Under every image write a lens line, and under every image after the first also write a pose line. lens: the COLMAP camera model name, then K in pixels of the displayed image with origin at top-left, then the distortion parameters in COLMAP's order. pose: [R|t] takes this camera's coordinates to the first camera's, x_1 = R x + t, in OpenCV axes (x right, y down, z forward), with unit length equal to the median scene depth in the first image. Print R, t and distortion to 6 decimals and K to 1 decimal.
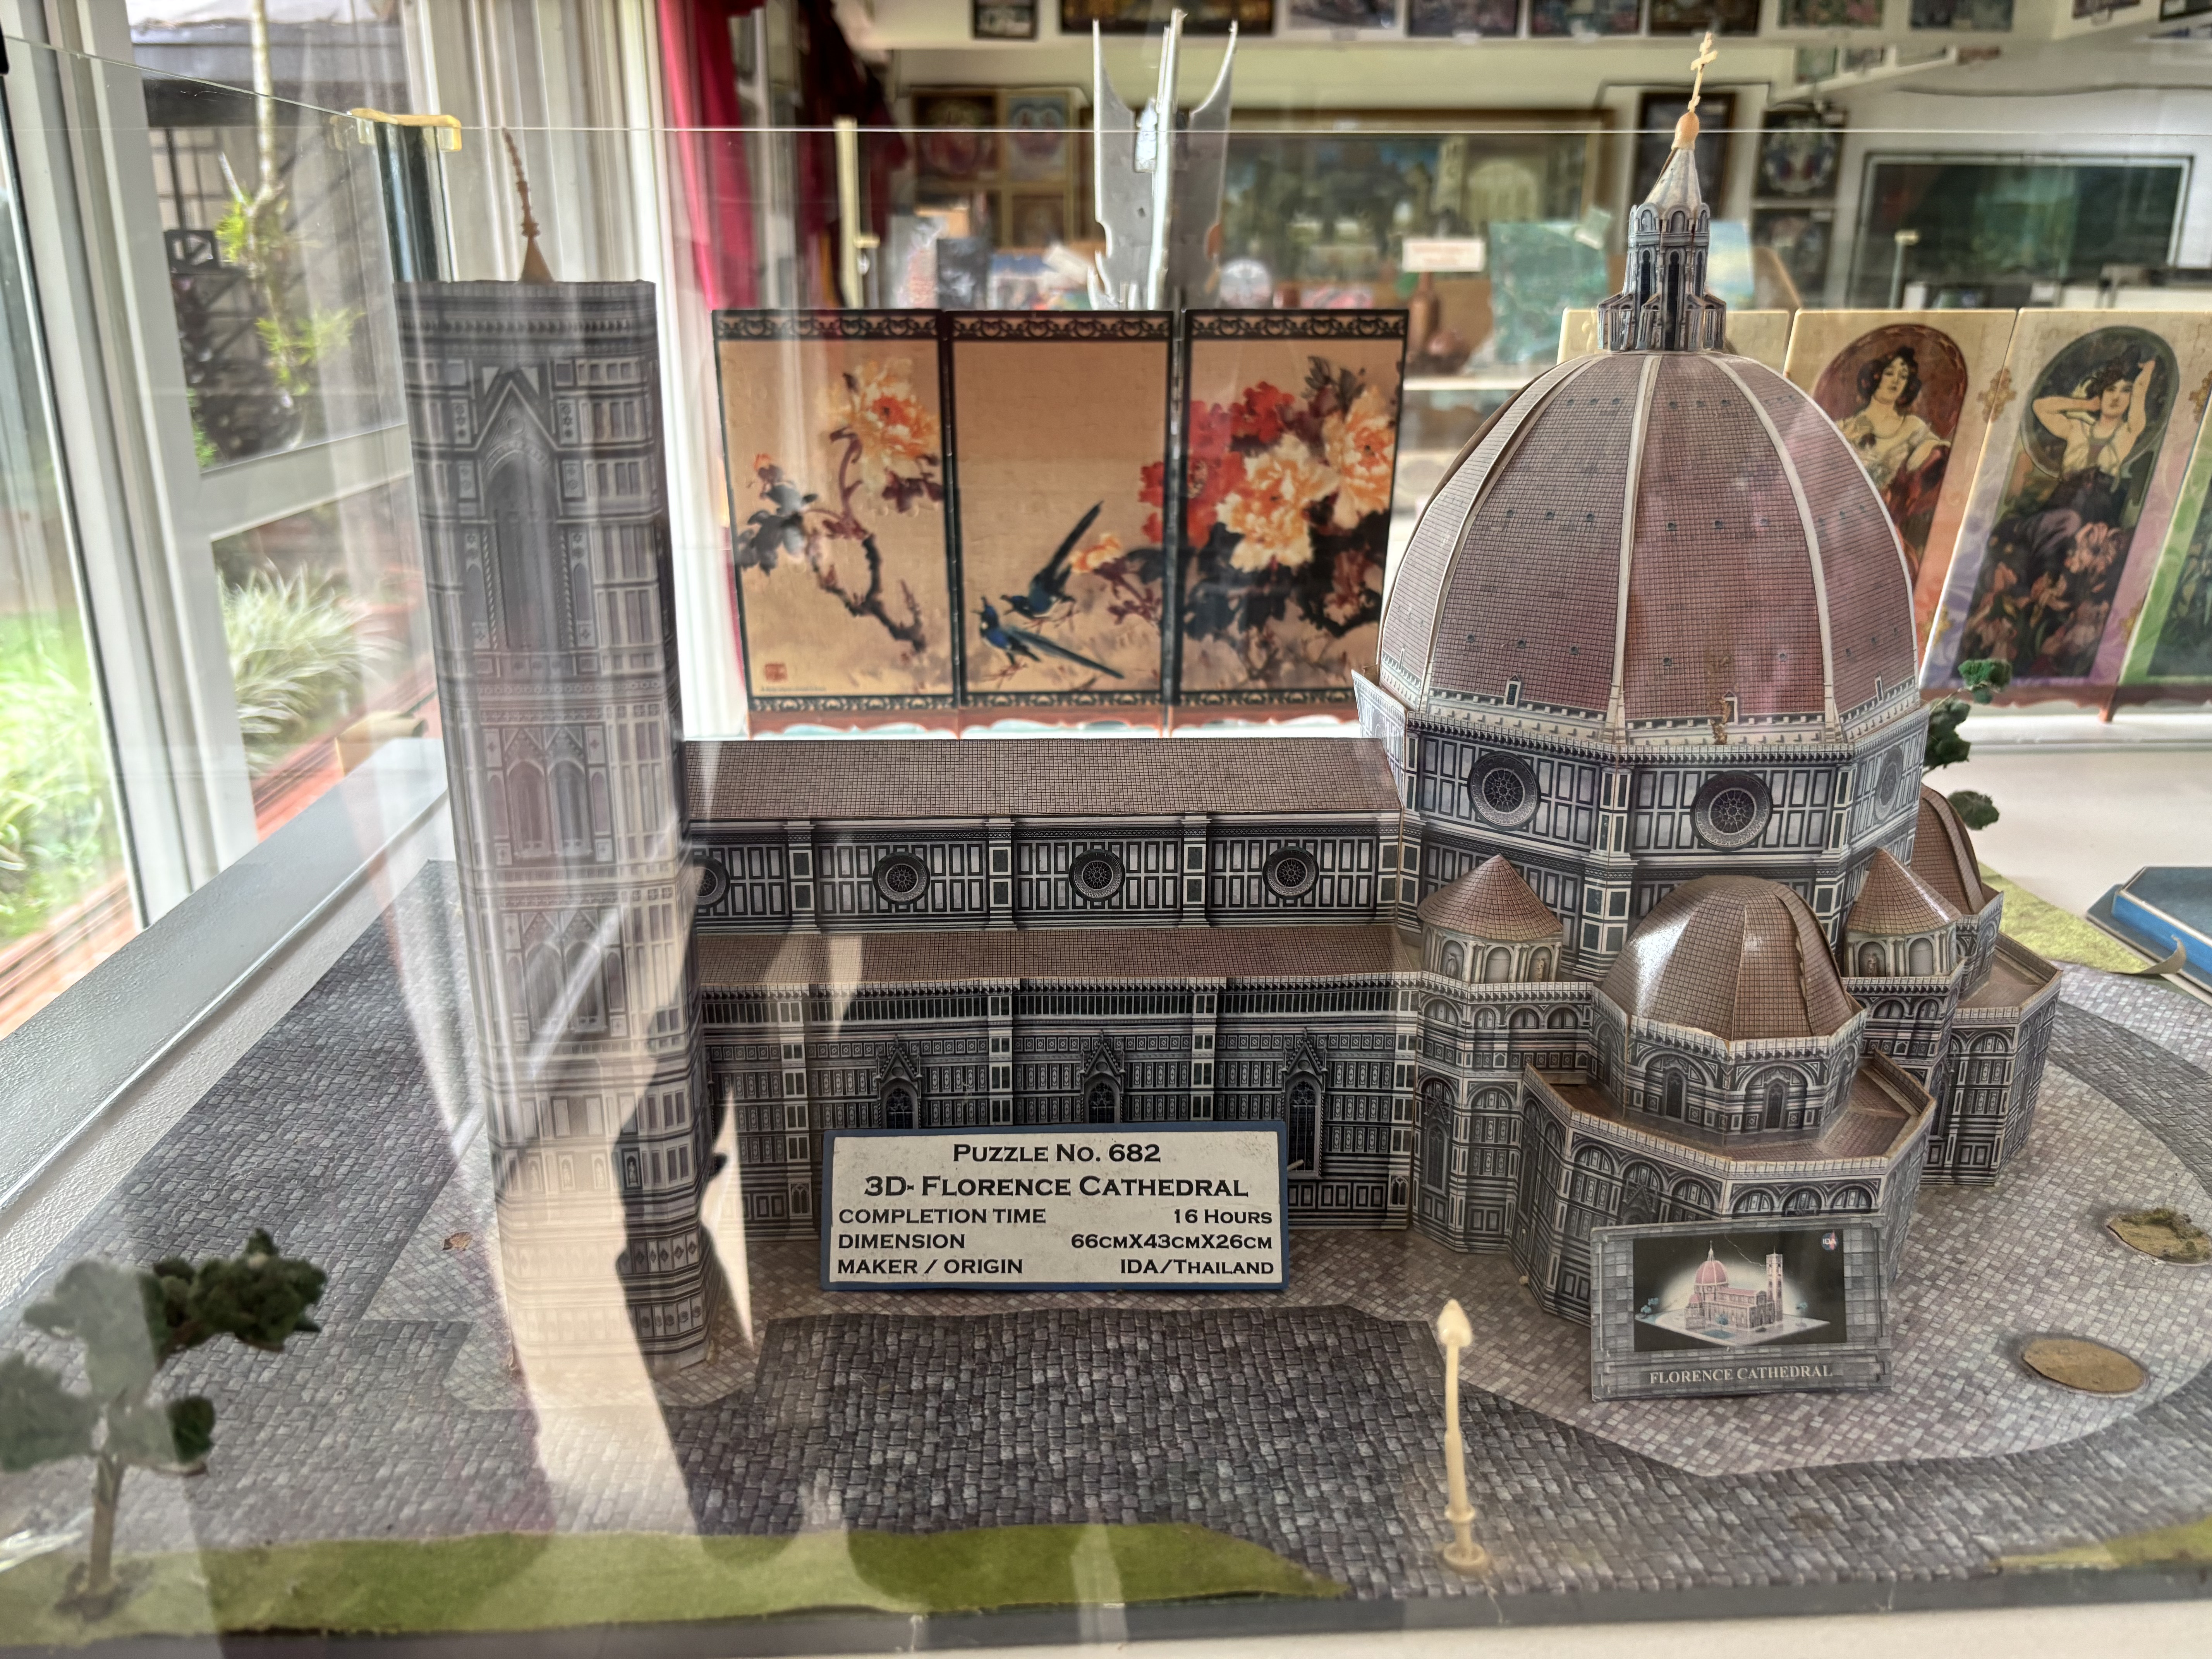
lens RADIAL K [[1704.3, 0, 1103.1], [0, 1704.3, 832.9], [0, 0, 1]] dist [0.046411, -0.062211]
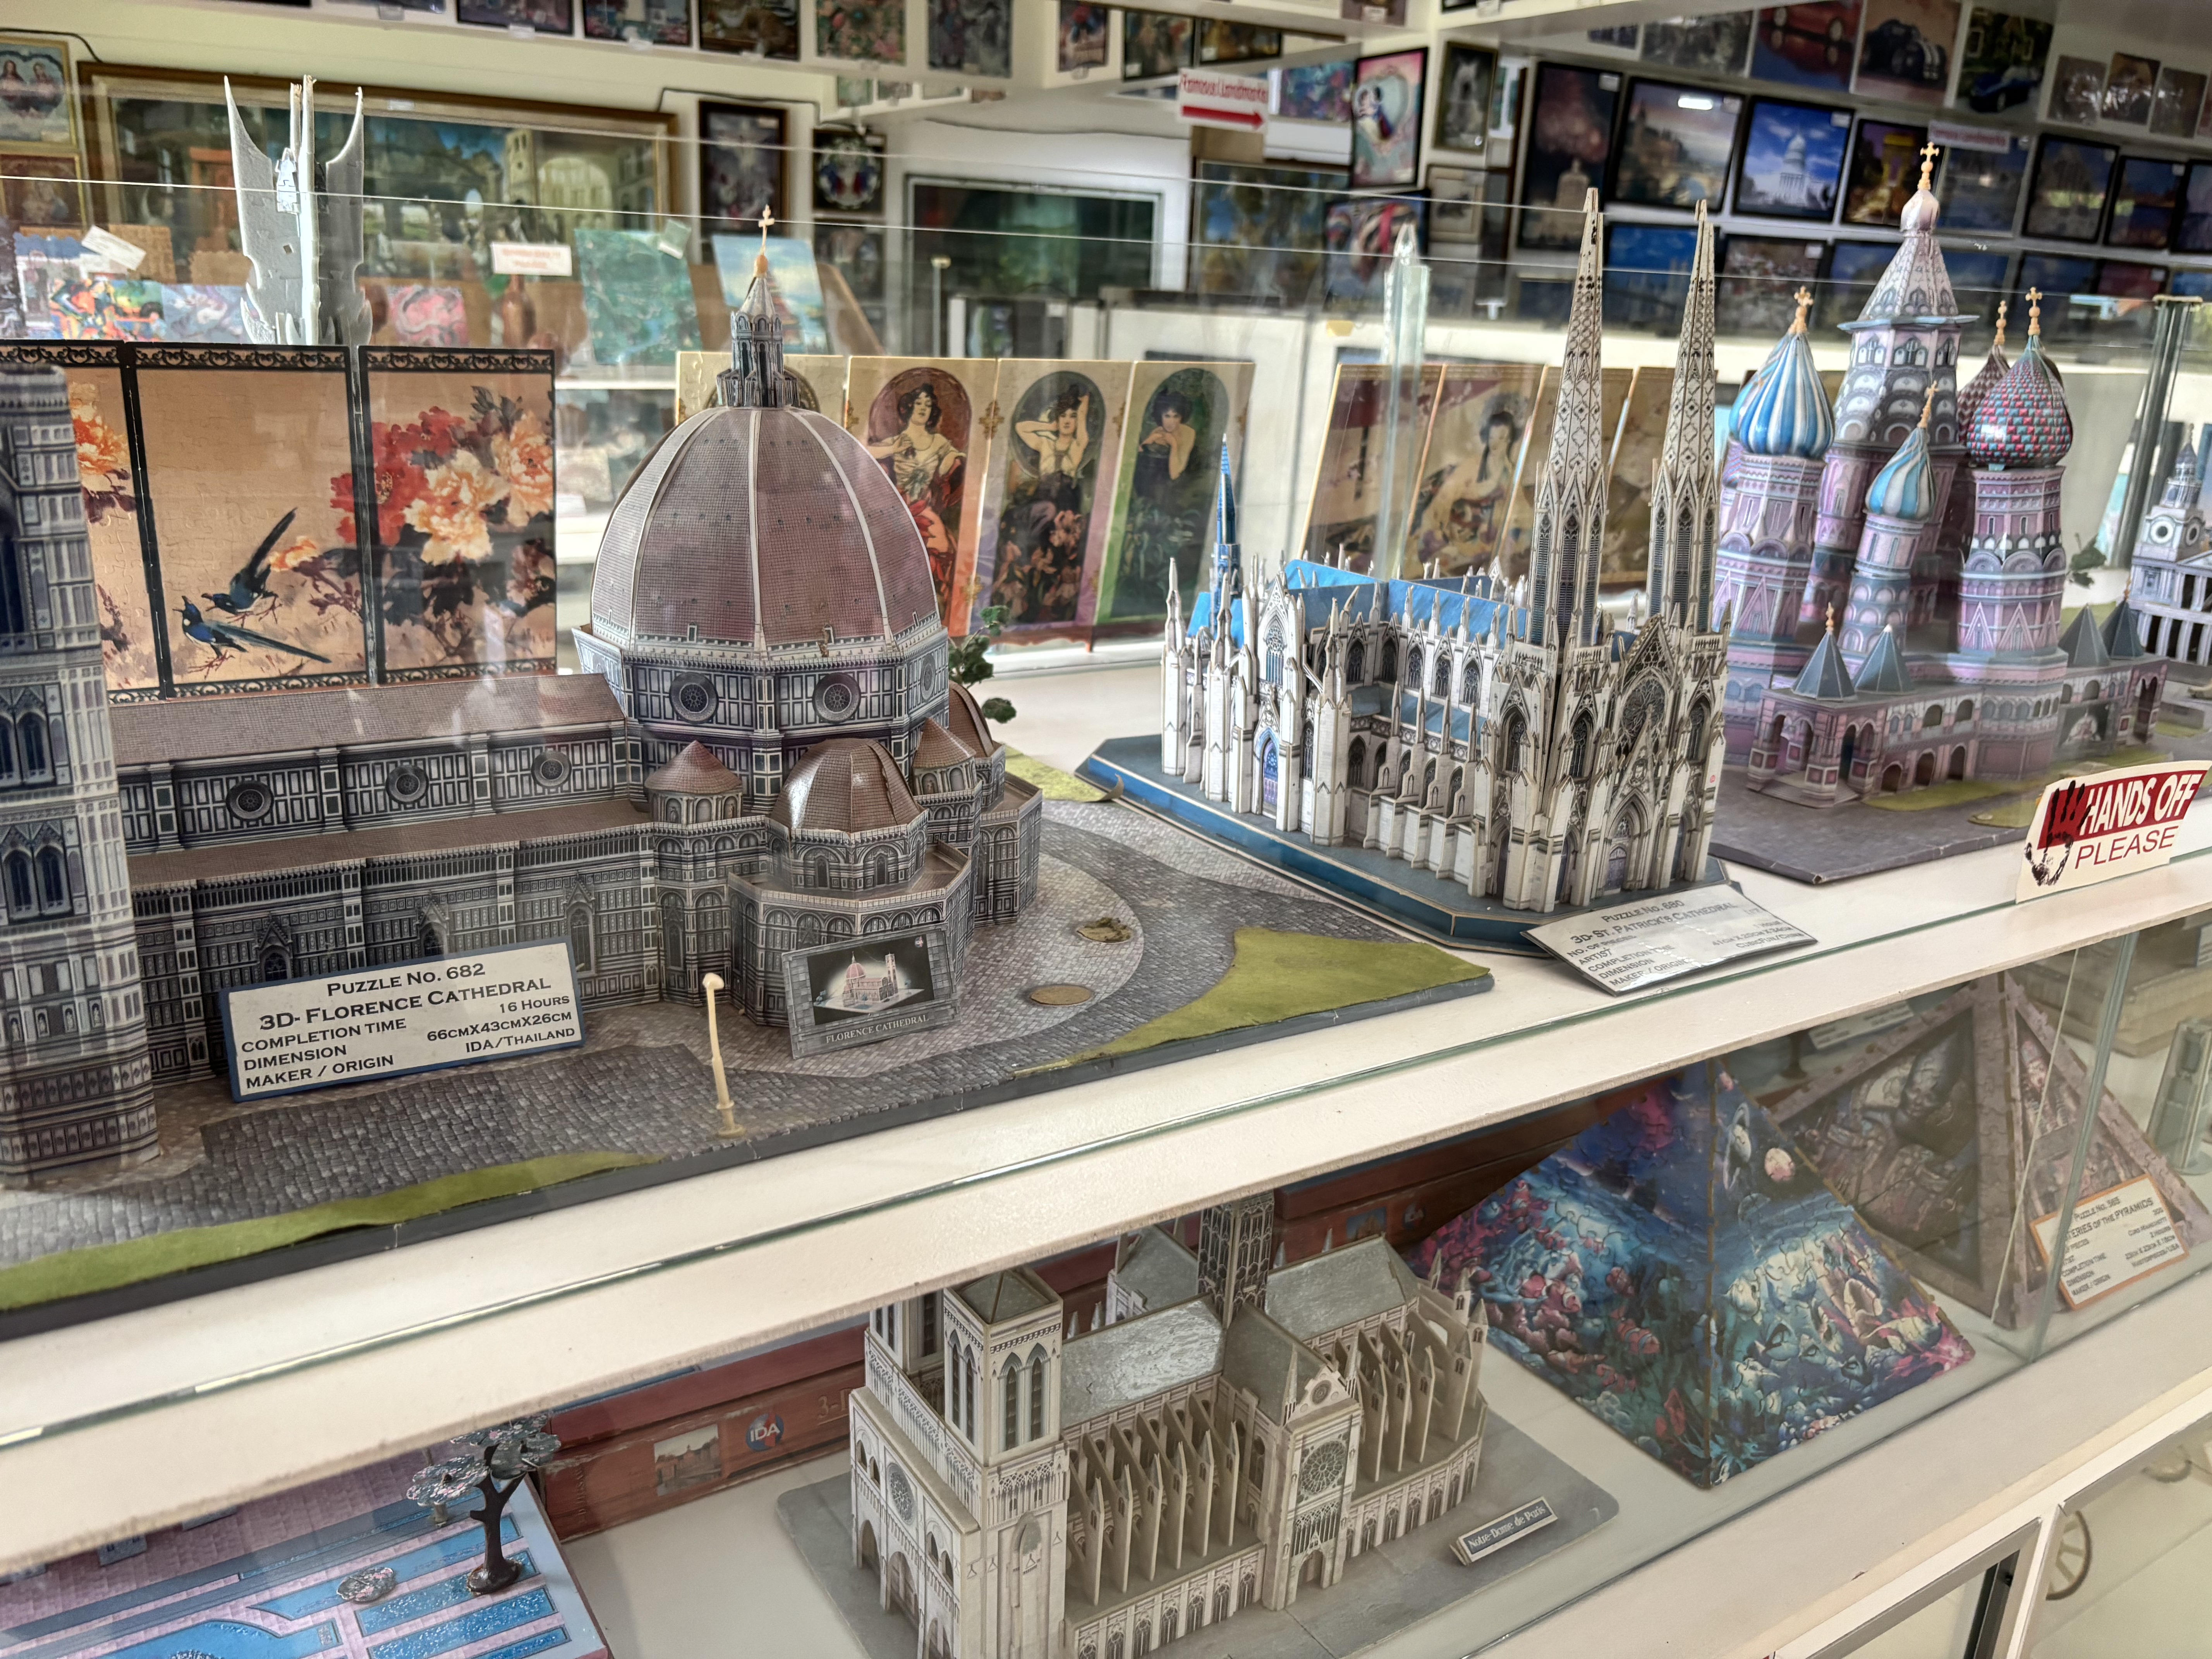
lens RADIAL K [[1699.7, 0, 1103.5], [0, 1699.7, 796.7], [0, 0, 1]] dist [-0.002686, 0.013679]
pose [[0.875180, -0.103255, 0.472650, -0.087134], [0.109792, 0.993859, 0.013823, 0.042100], [-0.471175, 0.039795, 0.881142, -0.255708]]
